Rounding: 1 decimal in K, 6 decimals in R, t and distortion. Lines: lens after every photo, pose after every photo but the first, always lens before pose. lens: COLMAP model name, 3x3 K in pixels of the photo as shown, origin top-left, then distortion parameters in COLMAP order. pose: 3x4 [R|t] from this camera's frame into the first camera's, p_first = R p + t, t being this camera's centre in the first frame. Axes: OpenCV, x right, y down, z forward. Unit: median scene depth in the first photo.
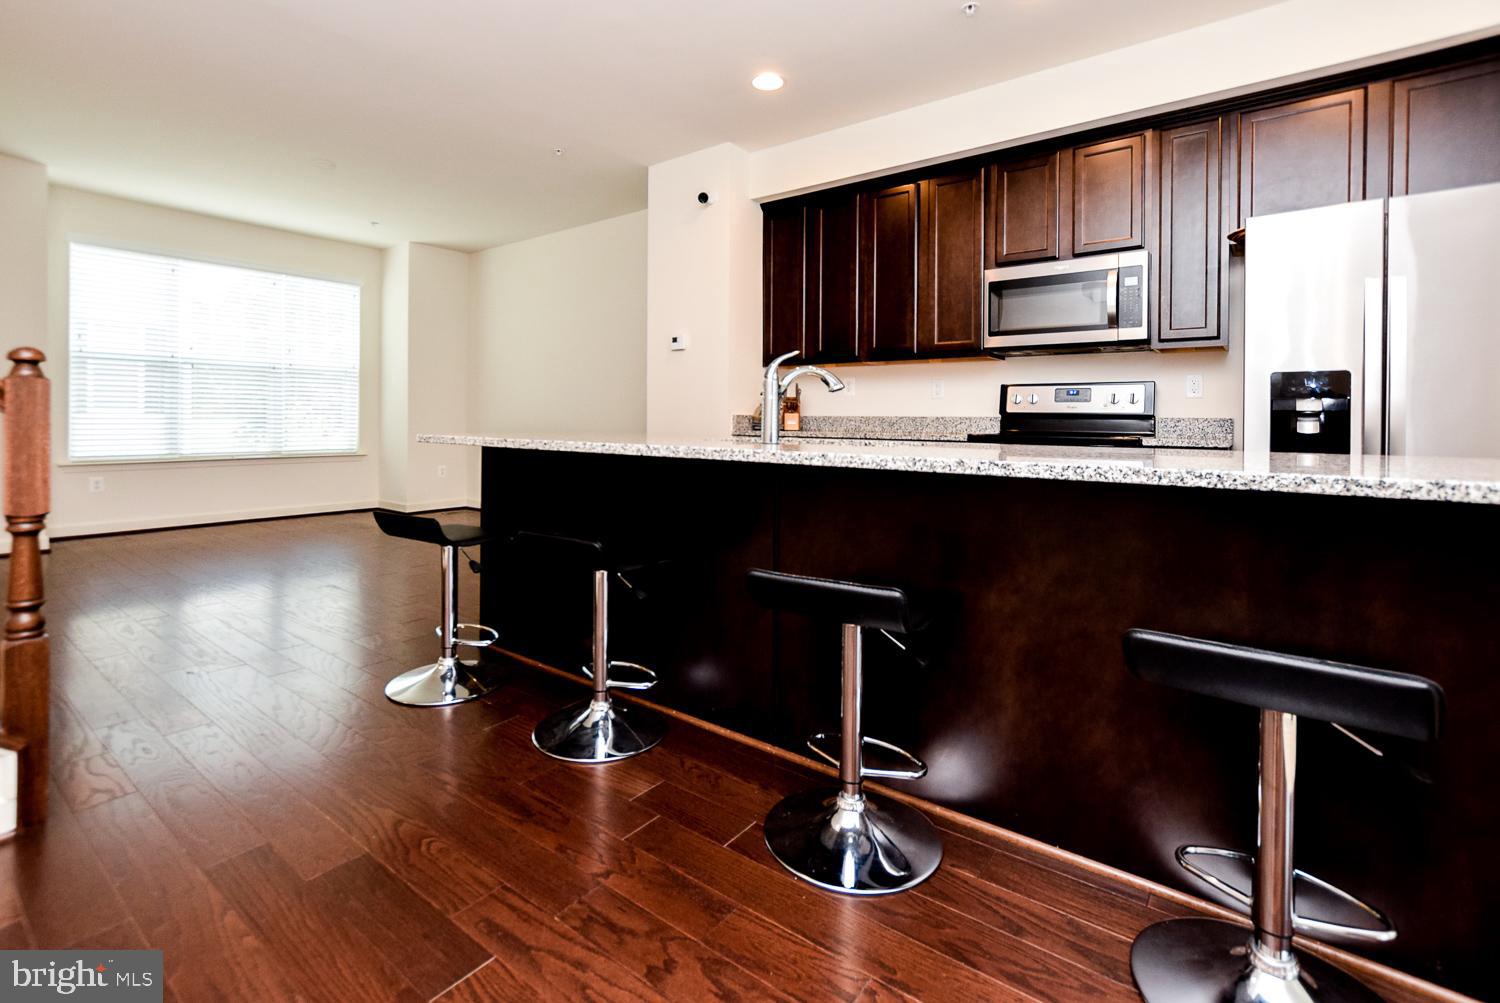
lens RADIAL K [[697.6, 0, 742.7], [0, 697.6, 427.7], [0, 0, 1]] dist [-0.005015, 0.000552]
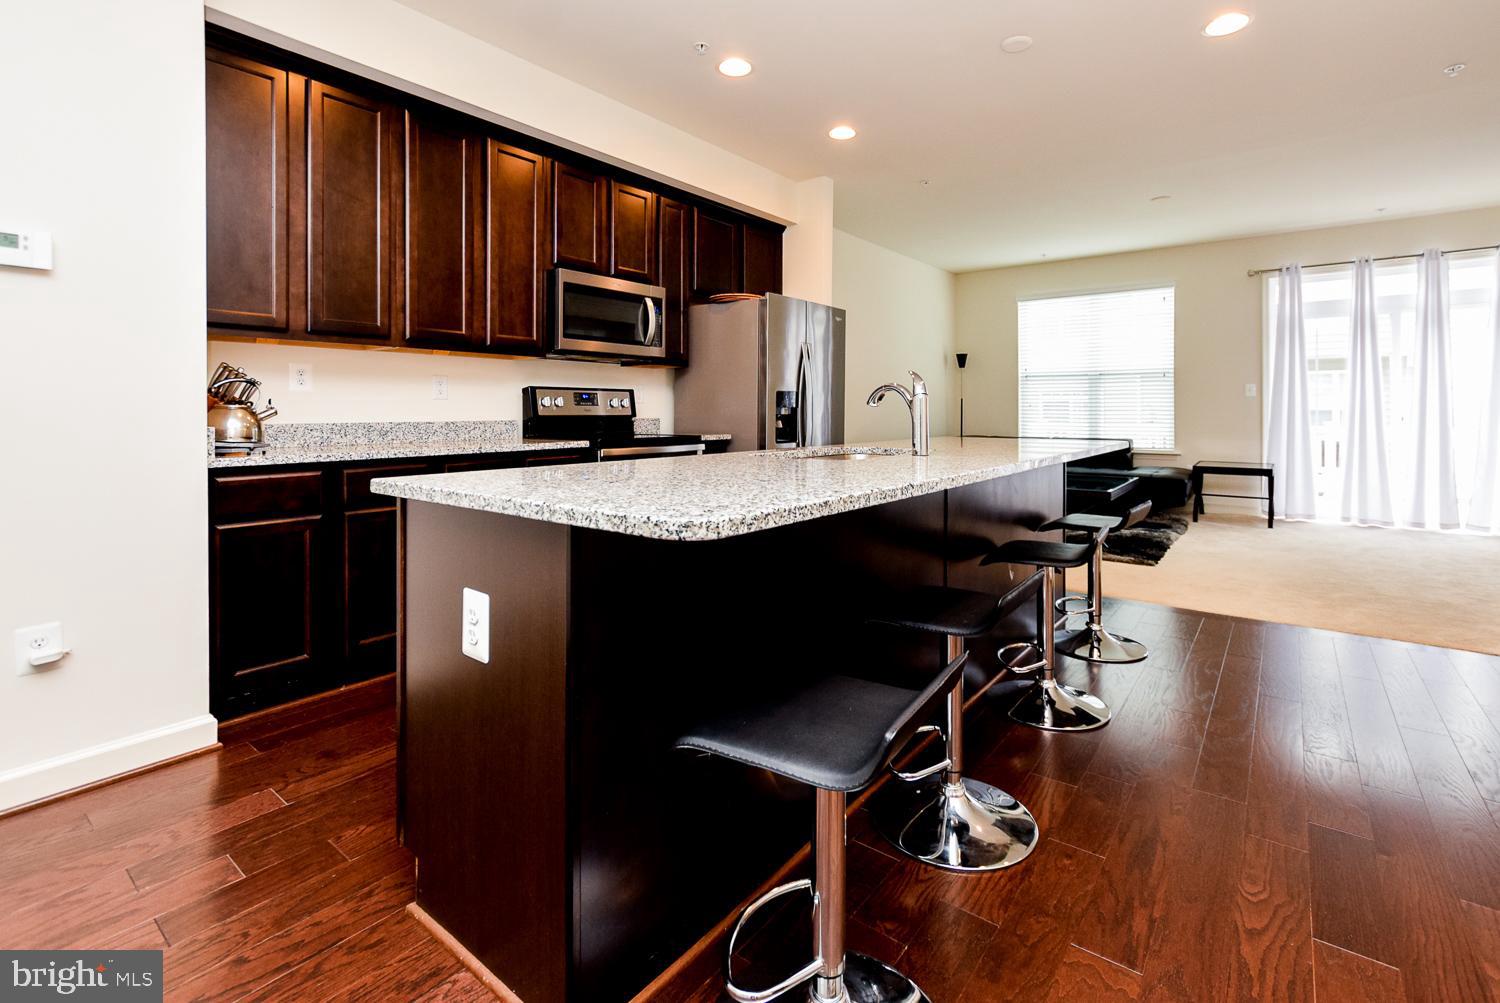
lens RADIAL K [[697.6, 0, 746.1], [0, 697.6, 408.3], [0, 0, 1]] dist [-0.005015, 0.000552]
pose [[0.005385, -0.007008, 0.999961, -1.254336], [0.013230, 0.999888, 0.006936, -0.074074], [-0.999898, 0.013192, 0.005477, 1.506112]]
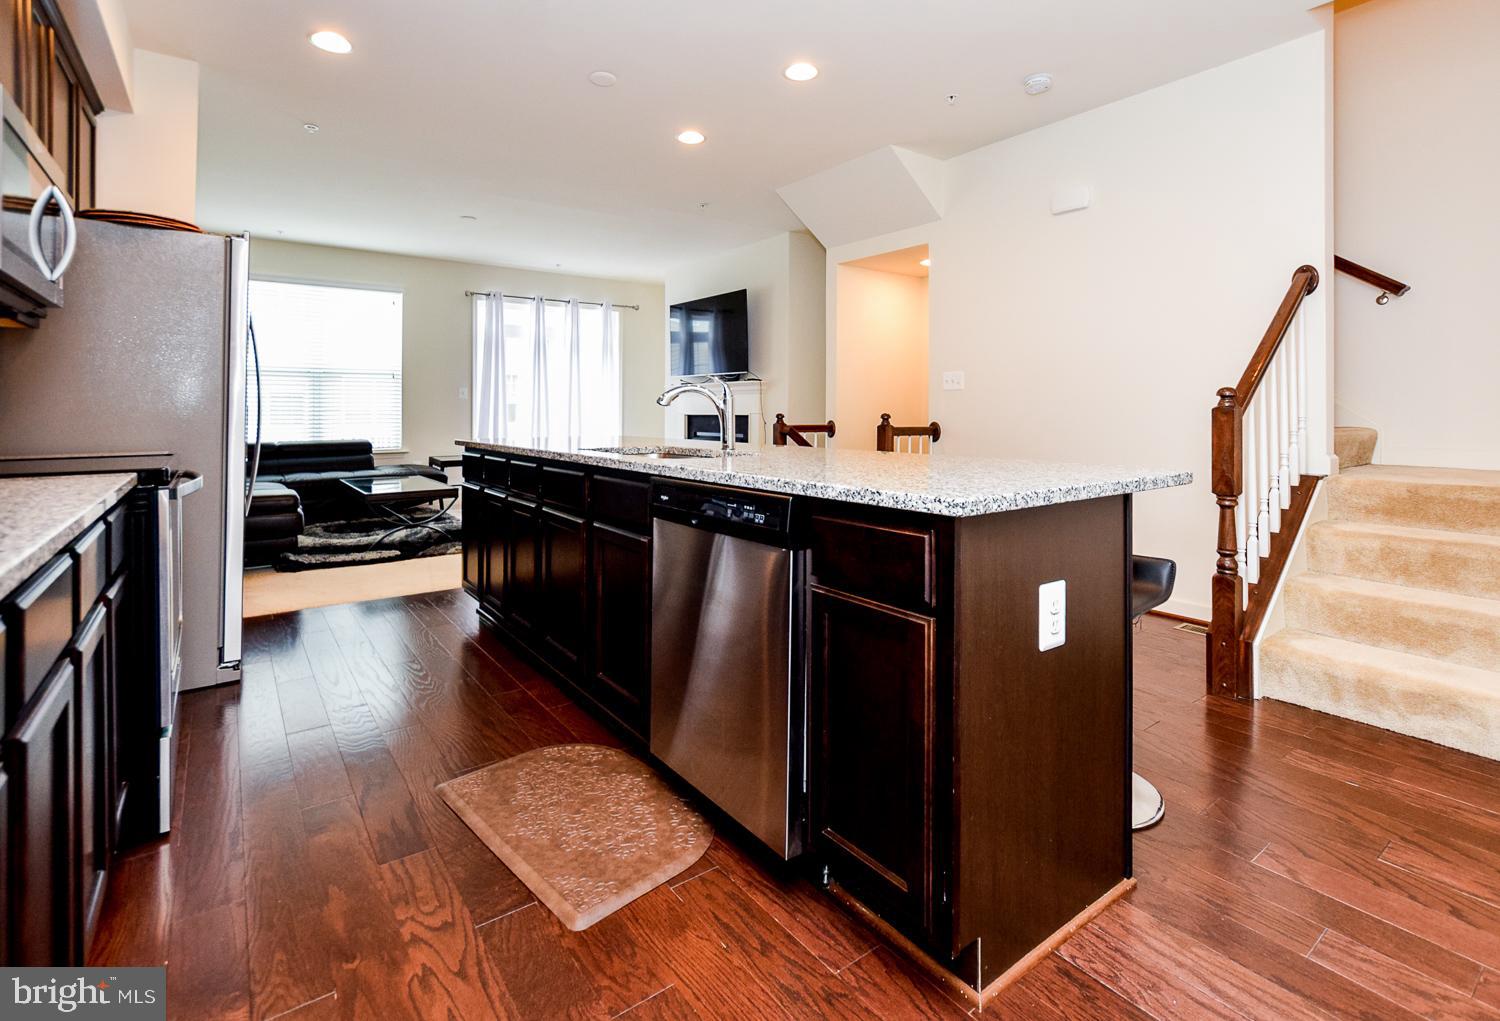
lens RADIAL K [[716.2, 0, 739.6], [0, 716.2, 412.5], [0, 0, 1]] dist [-0.000056, -0.001462]
pose [[-0.960856, -0.008614, 0.276914, -0.418094], [-0.003399, 0.999808, 0.019308, -0.080762], [-0.277027, 0.017611, -0.960701, 2.631009]]
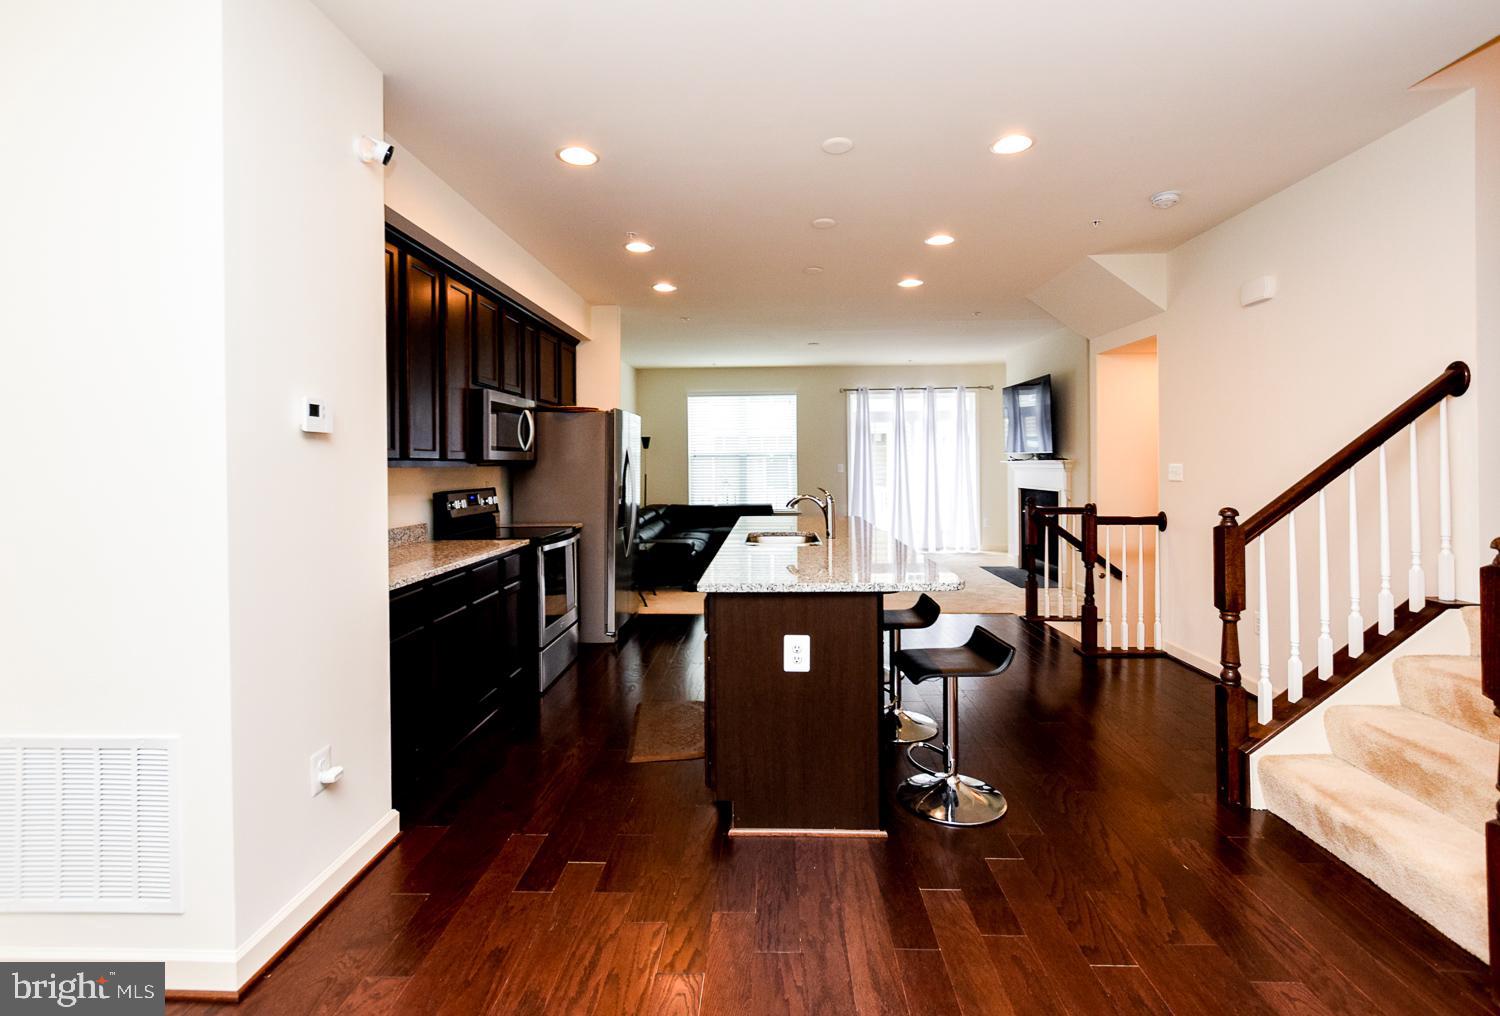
lens RADIAL K [[697.6, 0, 741.6], [0, 697.6, 457.6], [0, 0, 1]] dist [-0.005015, 0.000552]
pose [[-0.577928, 0.003304, 0.816081, -1.592122], [0.016292, 0.999839, 0.007490, -0.245202], [-0.815925, 0.017624, -0.577888, 2.671056]]
